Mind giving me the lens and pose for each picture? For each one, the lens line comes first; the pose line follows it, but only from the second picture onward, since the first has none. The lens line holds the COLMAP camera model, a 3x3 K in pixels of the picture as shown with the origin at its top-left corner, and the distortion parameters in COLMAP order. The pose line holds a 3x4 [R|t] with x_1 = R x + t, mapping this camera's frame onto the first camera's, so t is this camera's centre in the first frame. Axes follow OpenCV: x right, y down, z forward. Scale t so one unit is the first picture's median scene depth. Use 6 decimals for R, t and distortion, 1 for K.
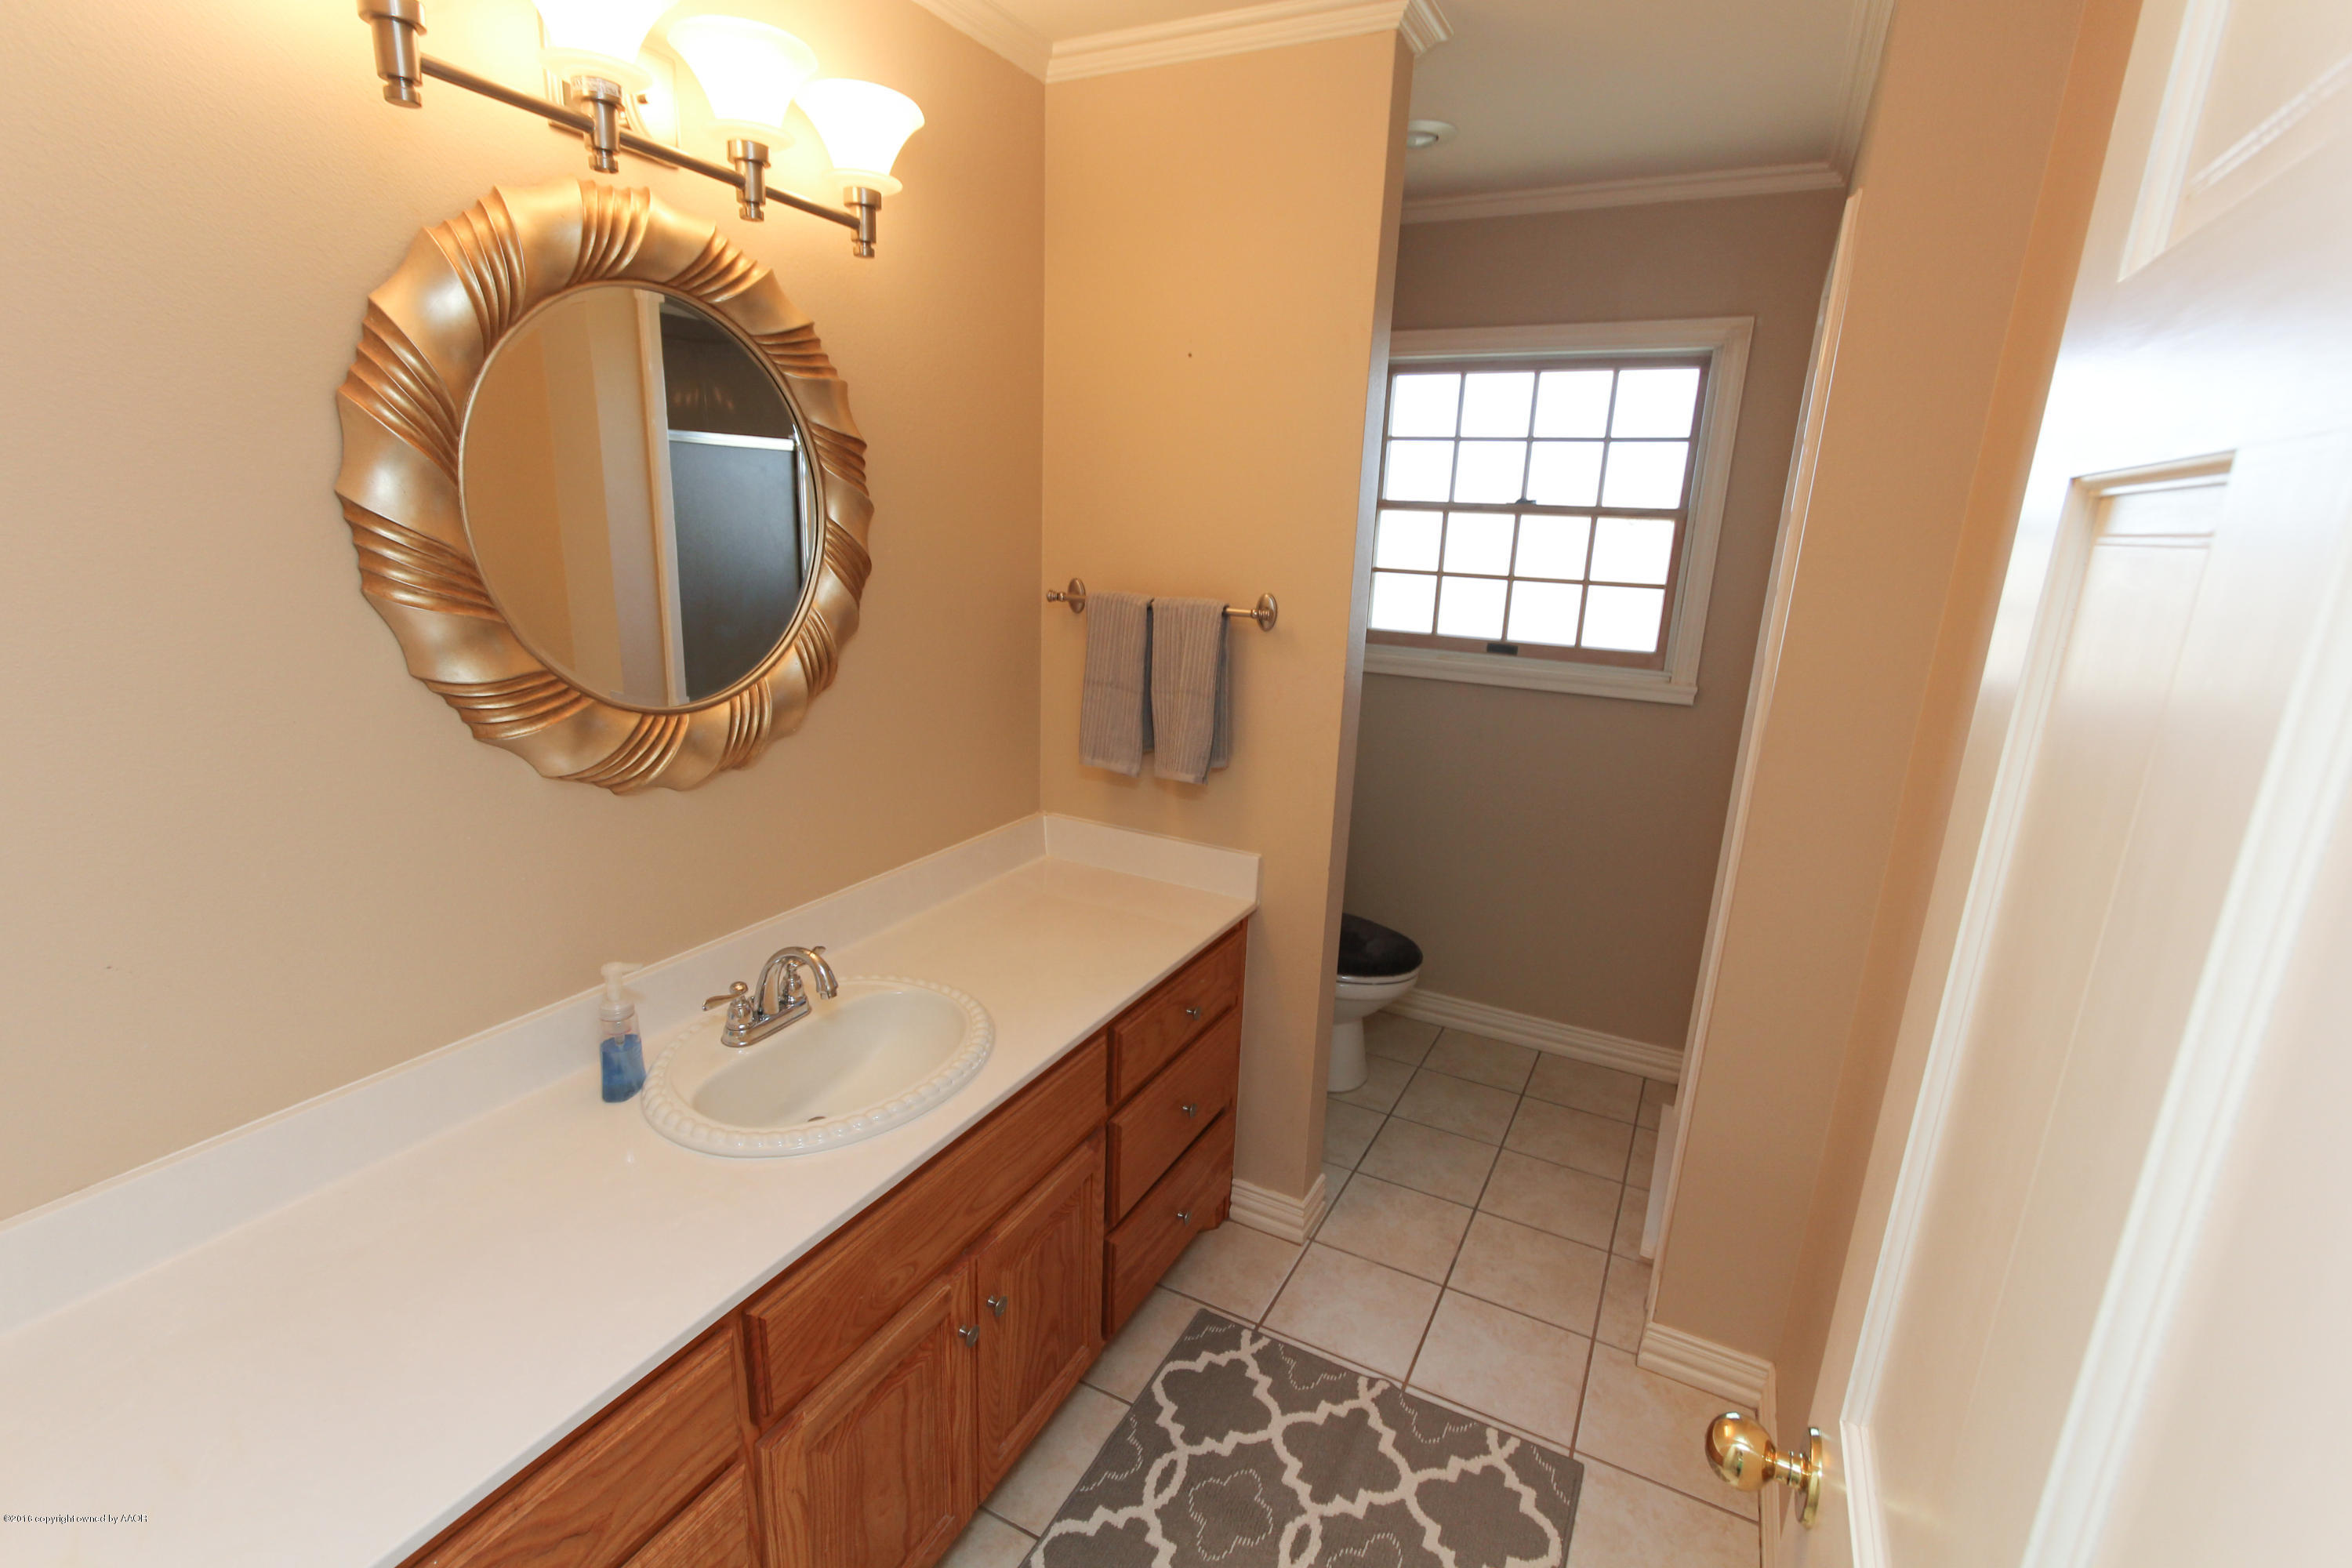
lens RADIAL K [[1080.8, 0, 1164.4], [0, 1080.8, 805.8], [0, 0, 1]] dist [-0.003000, 0.004411]
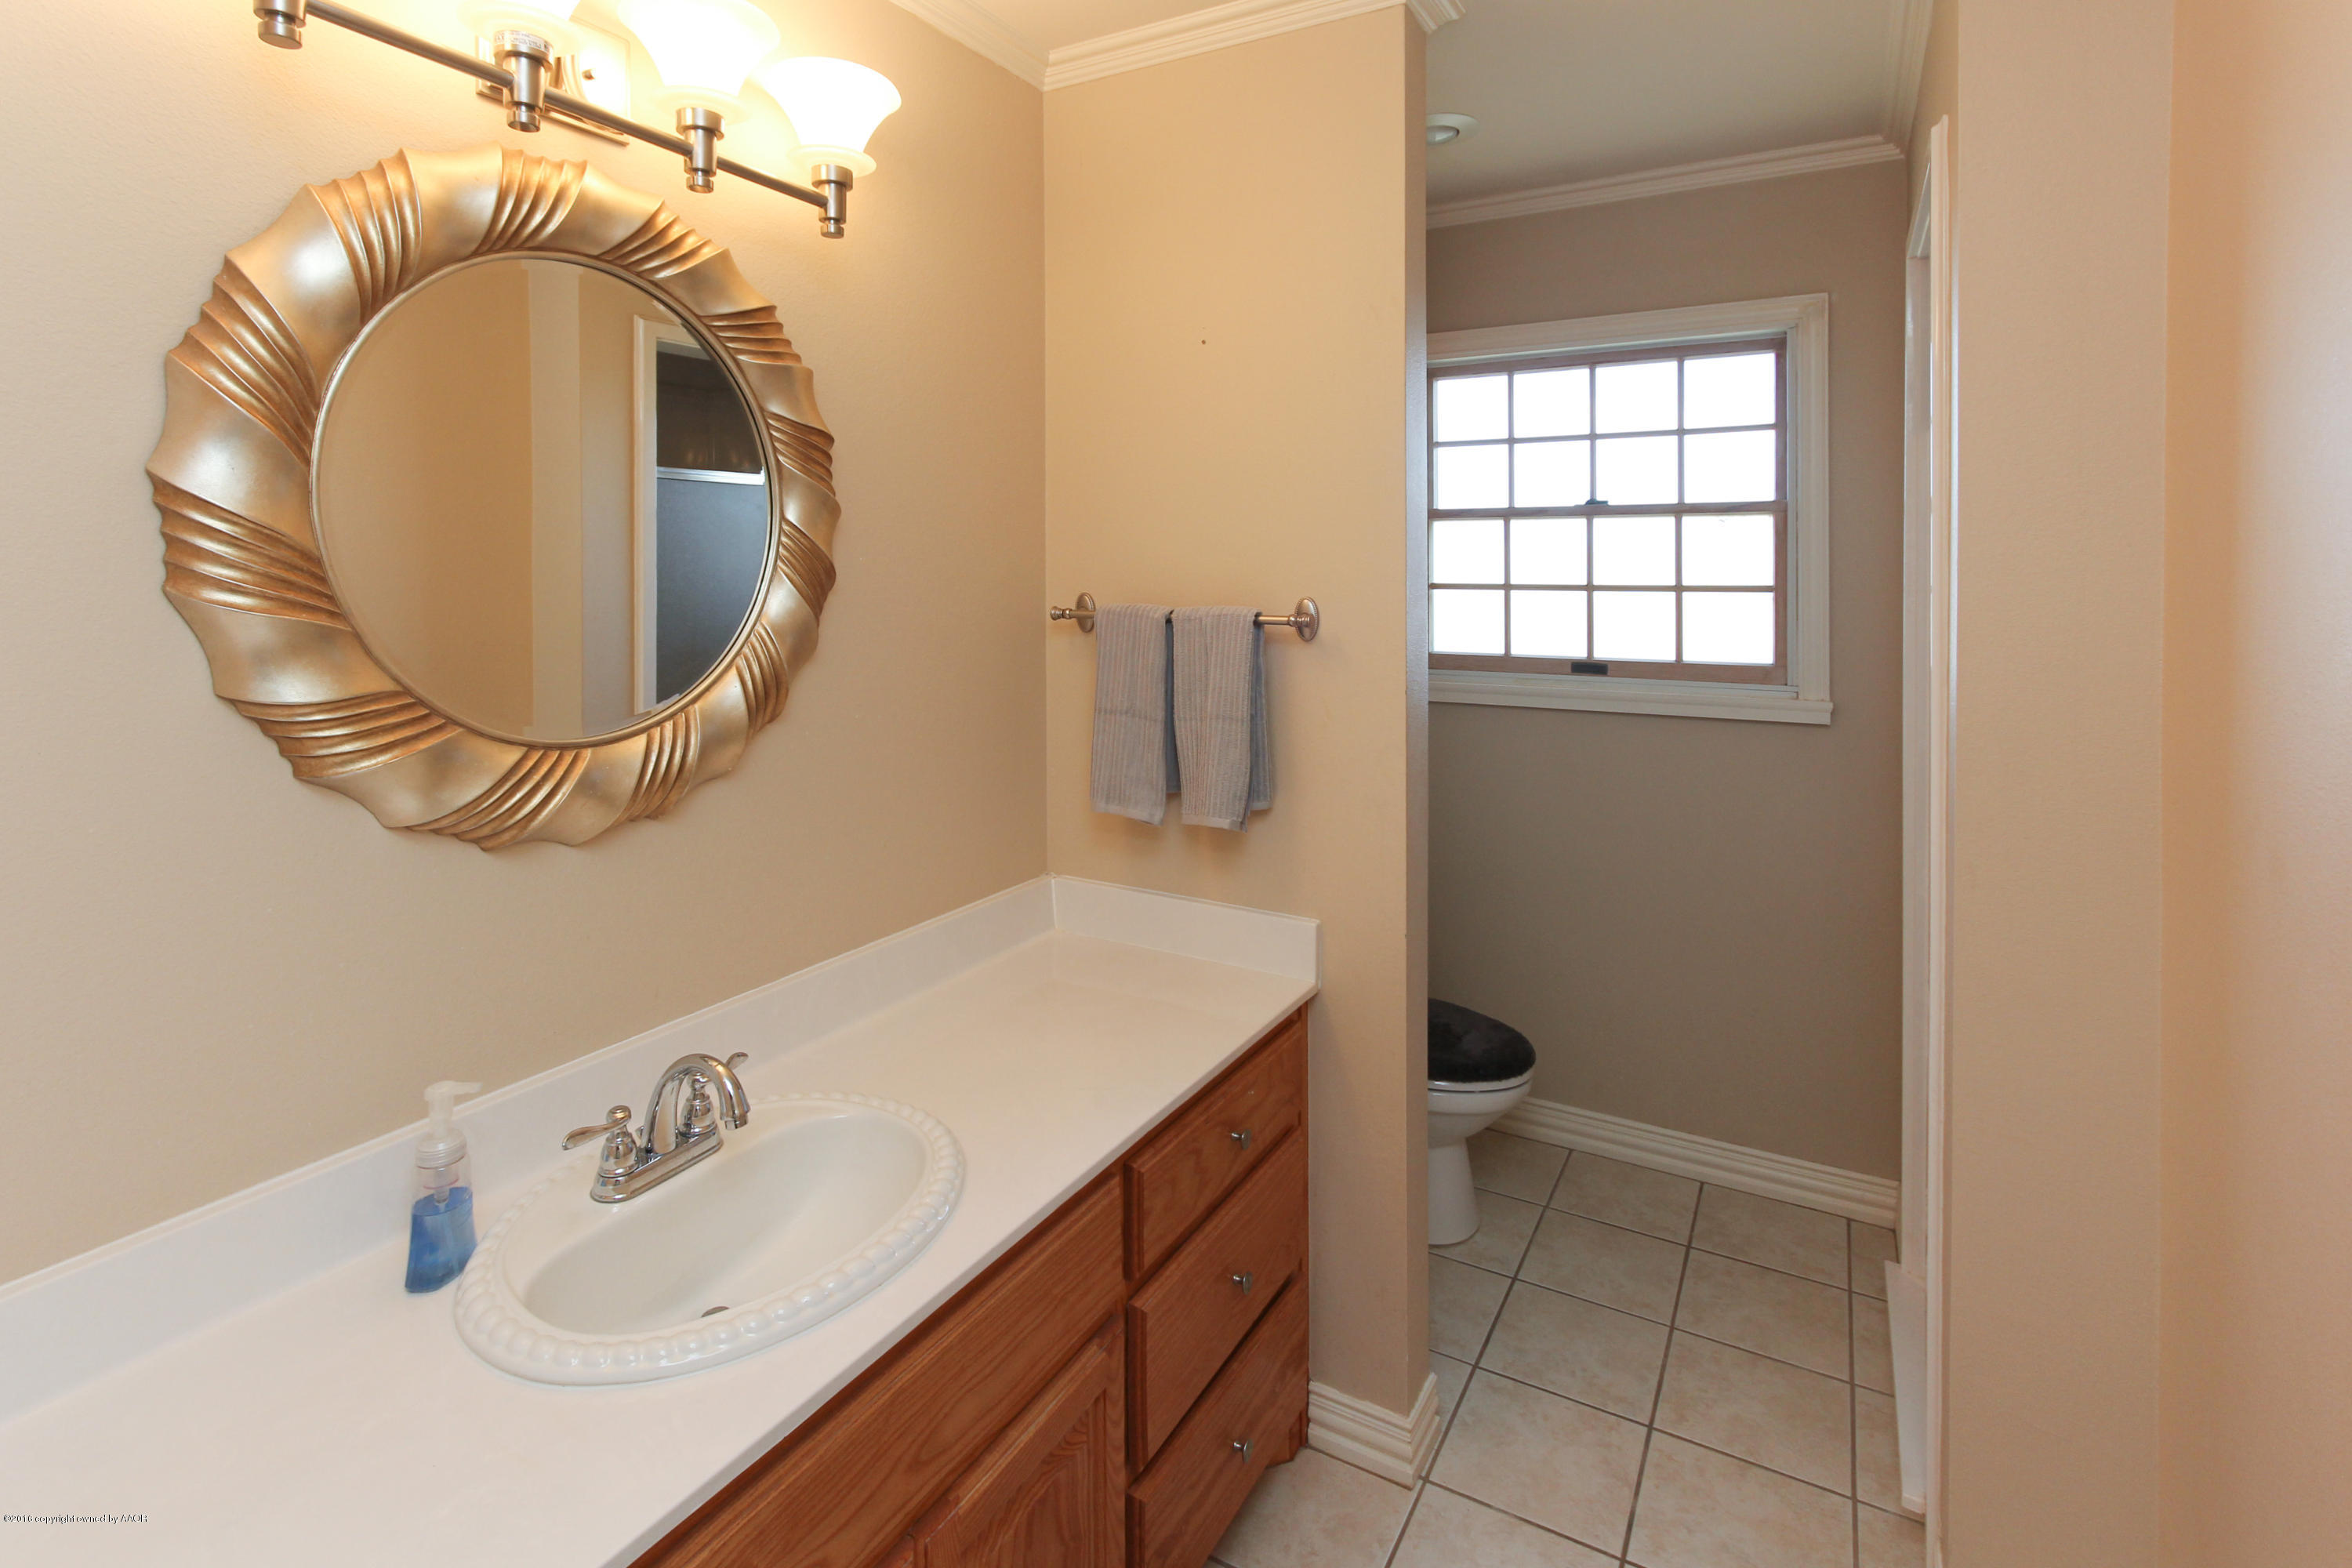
lens RADIAL K [[1146.5, 0, 1161.1], [0, 1146.5, 580.9], [0, 0, 1]] dist [0.000913, 0.000736]
pose [[0.998317, -0.038911, -0.043003, 0.022551], [0.026534, 0.965805, -0.257906, 0.021973], [0.051568, 0.256331, 0.965212, 0.133128]]
